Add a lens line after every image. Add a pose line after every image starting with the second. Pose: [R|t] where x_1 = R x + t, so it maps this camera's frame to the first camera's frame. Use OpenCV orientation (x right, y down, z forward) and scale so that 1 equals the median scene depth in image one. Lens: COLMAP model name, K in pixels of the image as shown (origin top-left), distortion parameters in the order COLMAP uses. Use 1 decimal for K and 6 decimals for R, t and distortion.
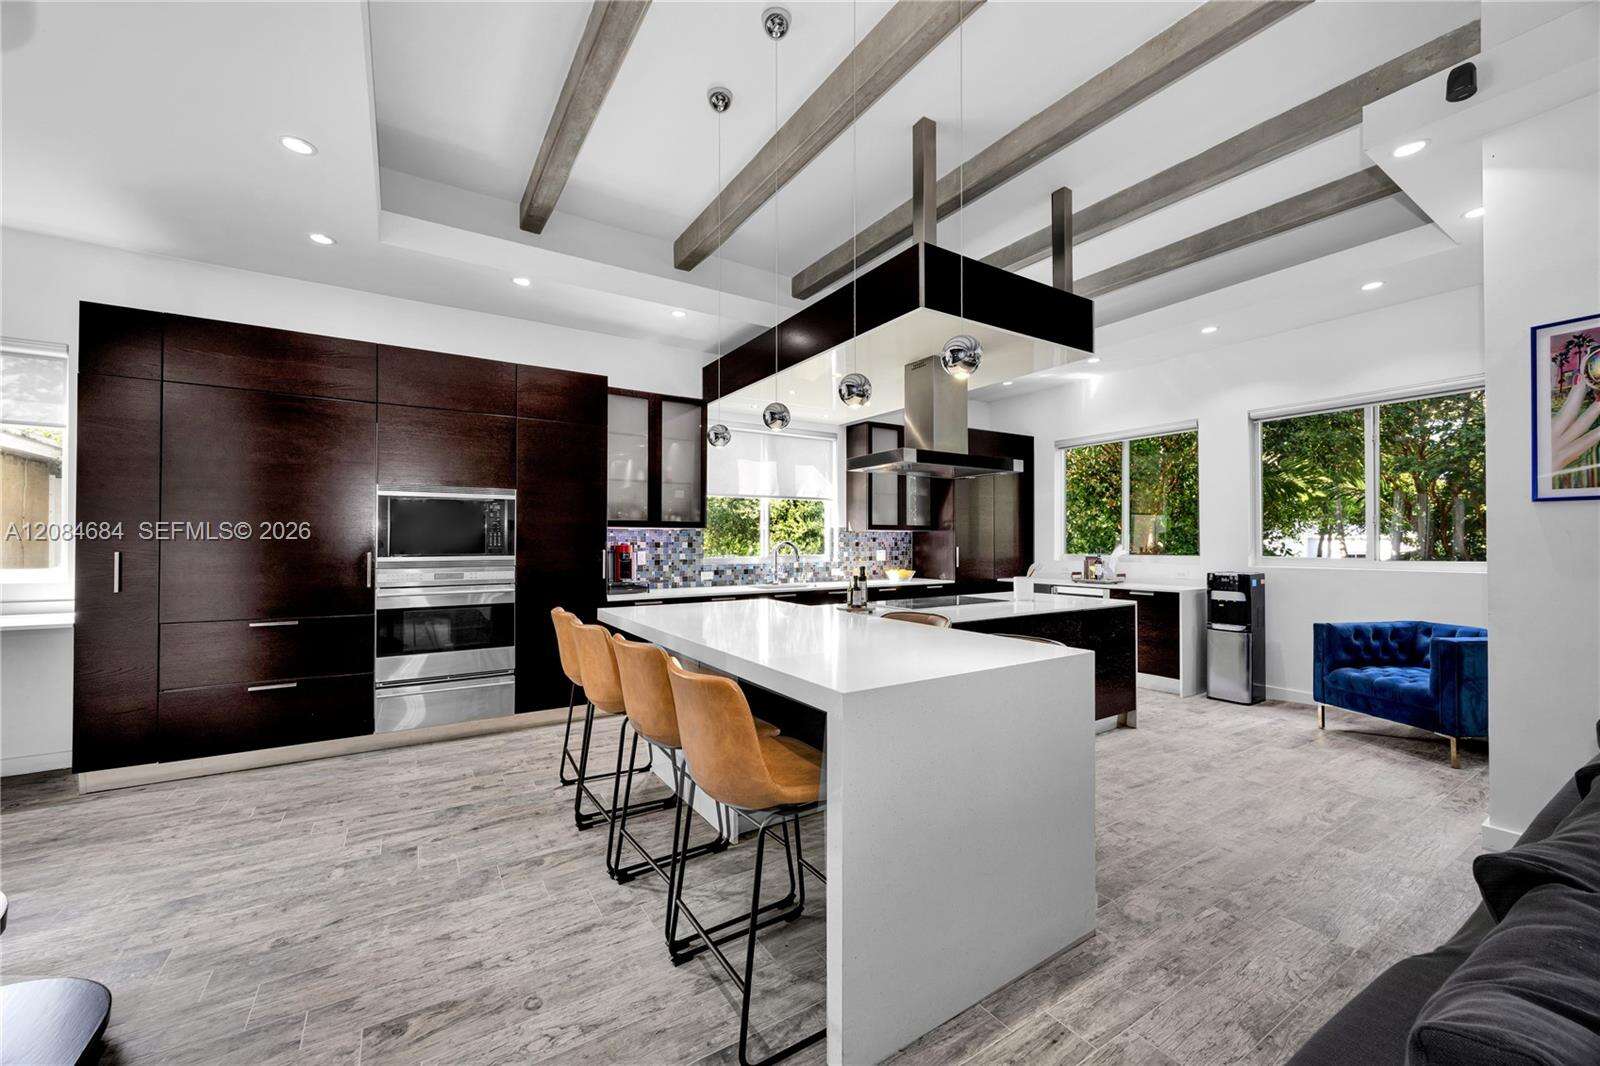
lens RADIAL K [[613.8, 0, 806.1], [0, 613.8, 529.0], [0, 0, 1]] dist [0.012677, -0.000105]
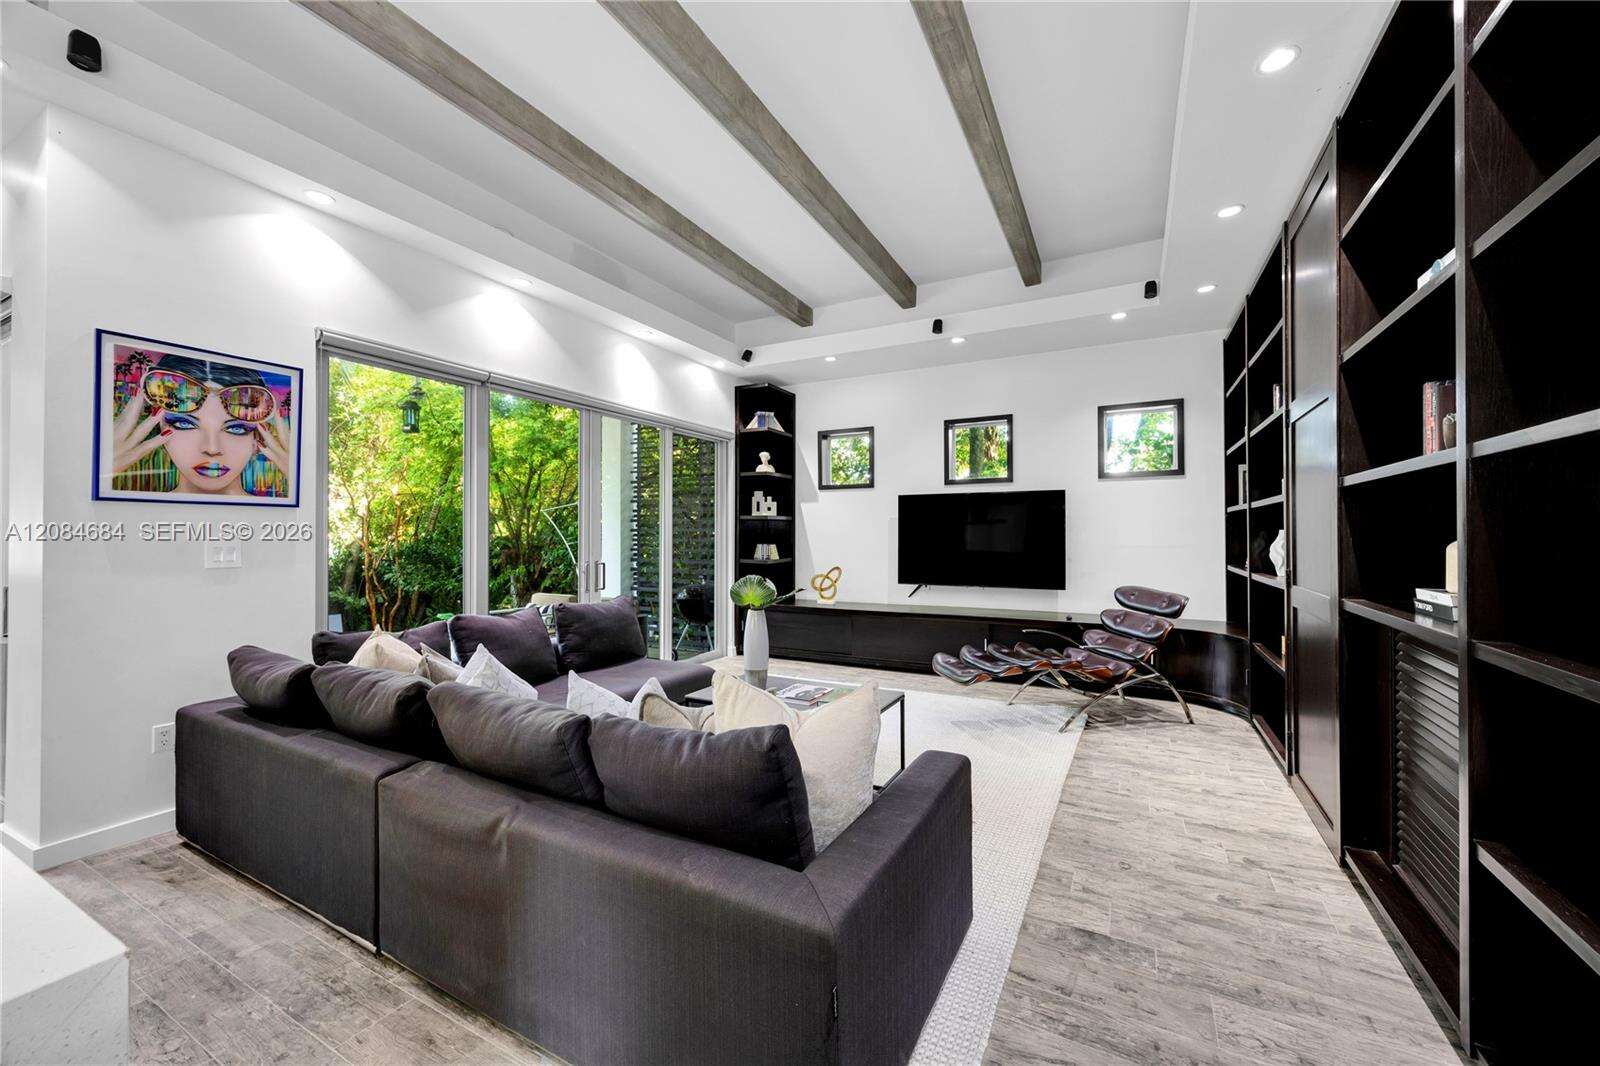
lens RADIAL K [[631.8, 0, 786.5], [0, 631.8, 529.3], [0, 0, 1]] dist [-0.003486, -0.000230]
pose [[-0.468364, 0.011264, 0.883464, -0.166171], [-0.015158, 0.999669, -0.020782, 0.004895], [-0.883406, -0.023125, -0.468038, 0.301741]]
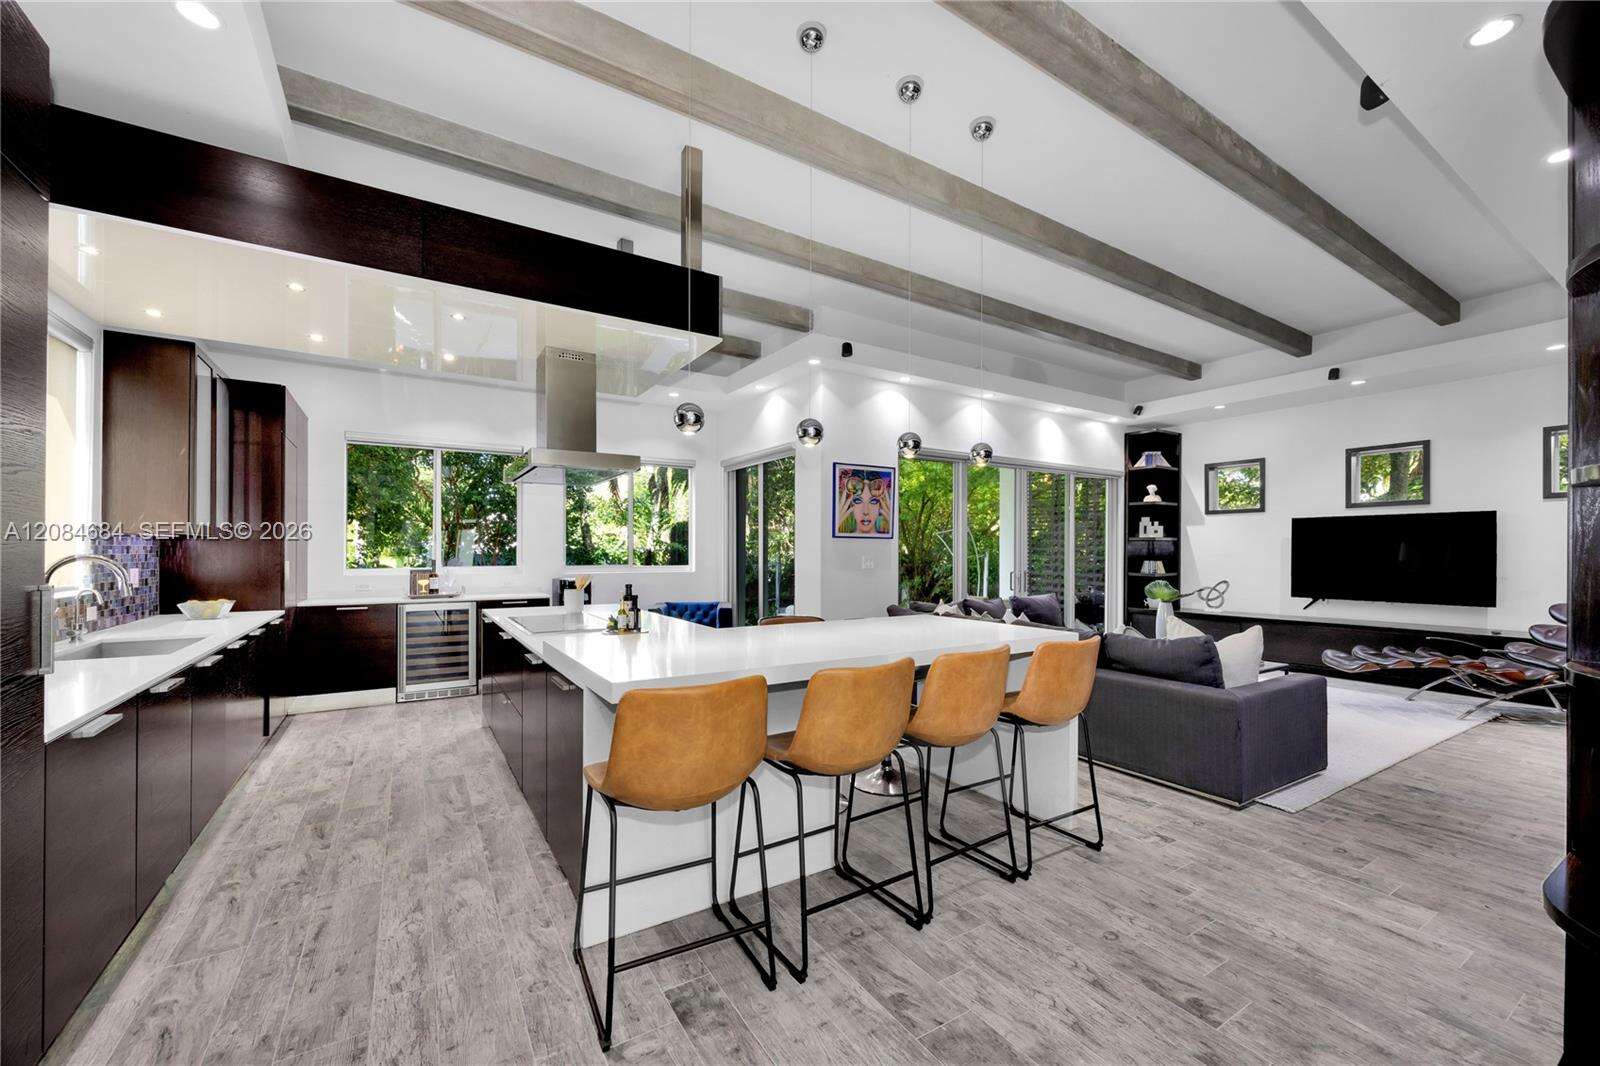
lens RADIAL K [[618.8, 0, 784.3], [0, 618.8, 553.9], [0, 0, 1]] dist [0.012433, -0.005480]
pose [[0.037156, 0.000131, 0.999309, -0.716708], [-0.021564, 0.999767, 0.000671, 0.012540], [-0.999077, -0.021574, 0.037150, 0.685722]]
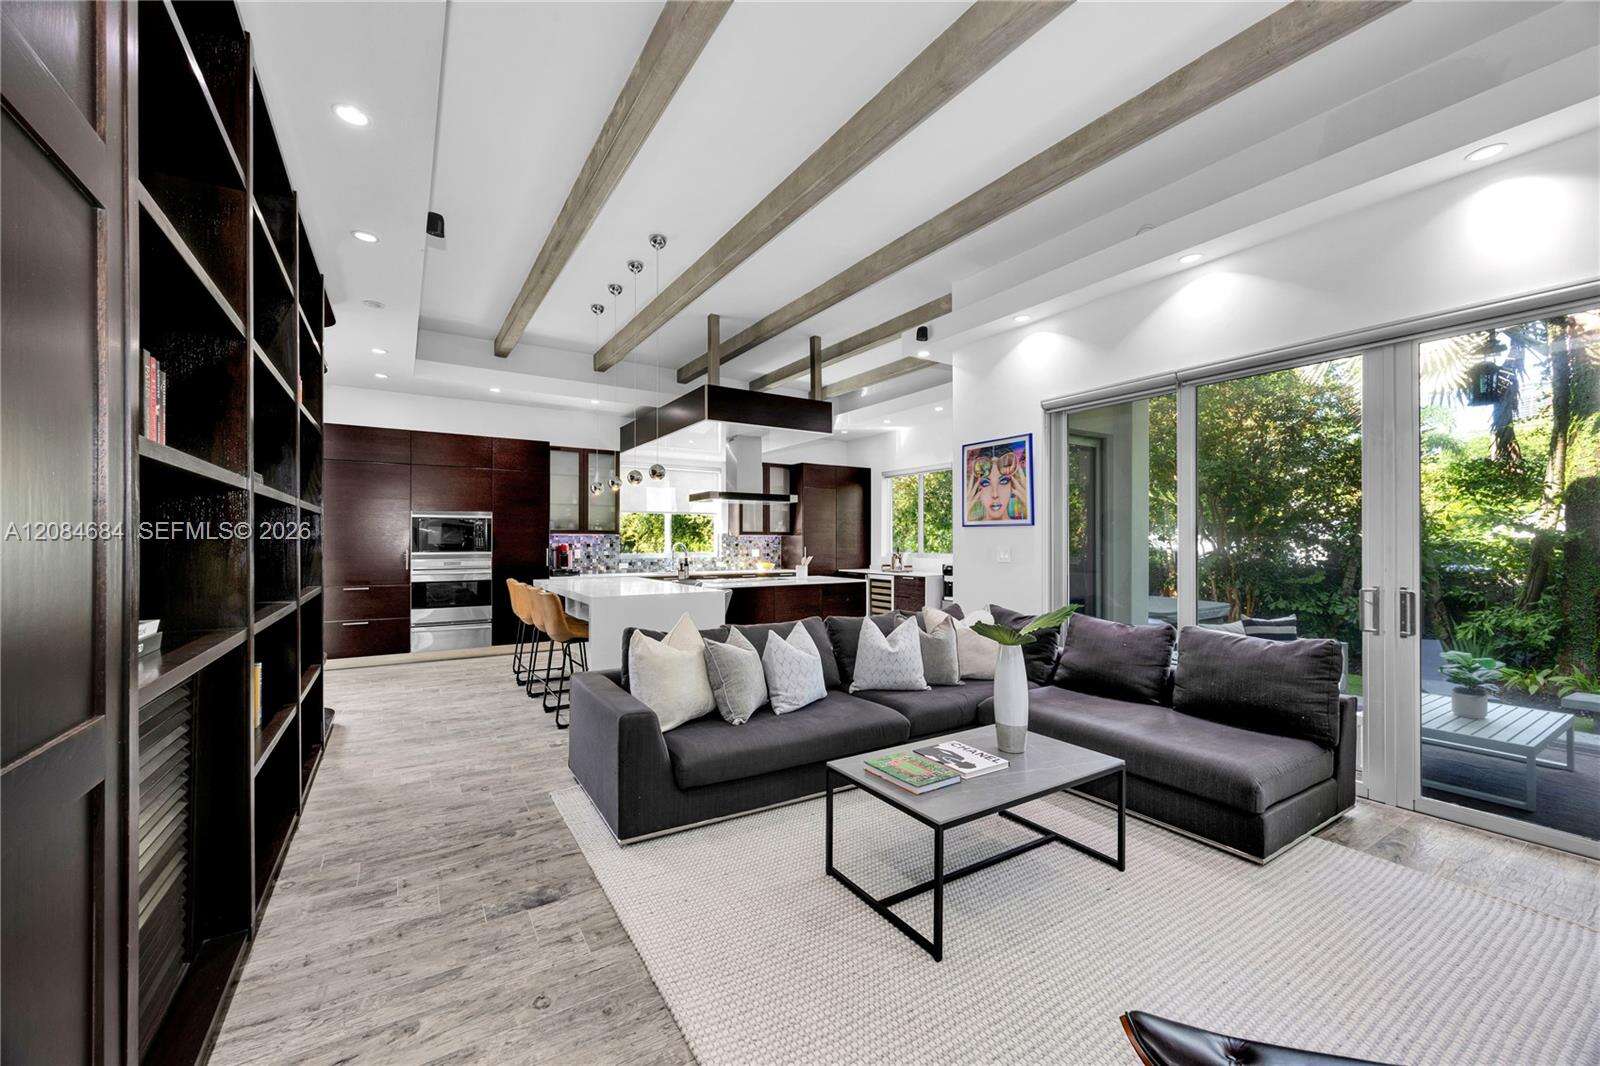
lens RADIAL K [[632.7, 0, 825.2], [0, 632.7, 539.7], [0, 0, 1]] dist [-0.000816, -0.000081]
pose [[0.999968, 0.003066, 0.007383, 0.423332], [-0.003201, 0.999827, 0.018342, -0.023537], [-0.007325, -0.018365, 0.999805, -0.730228]]
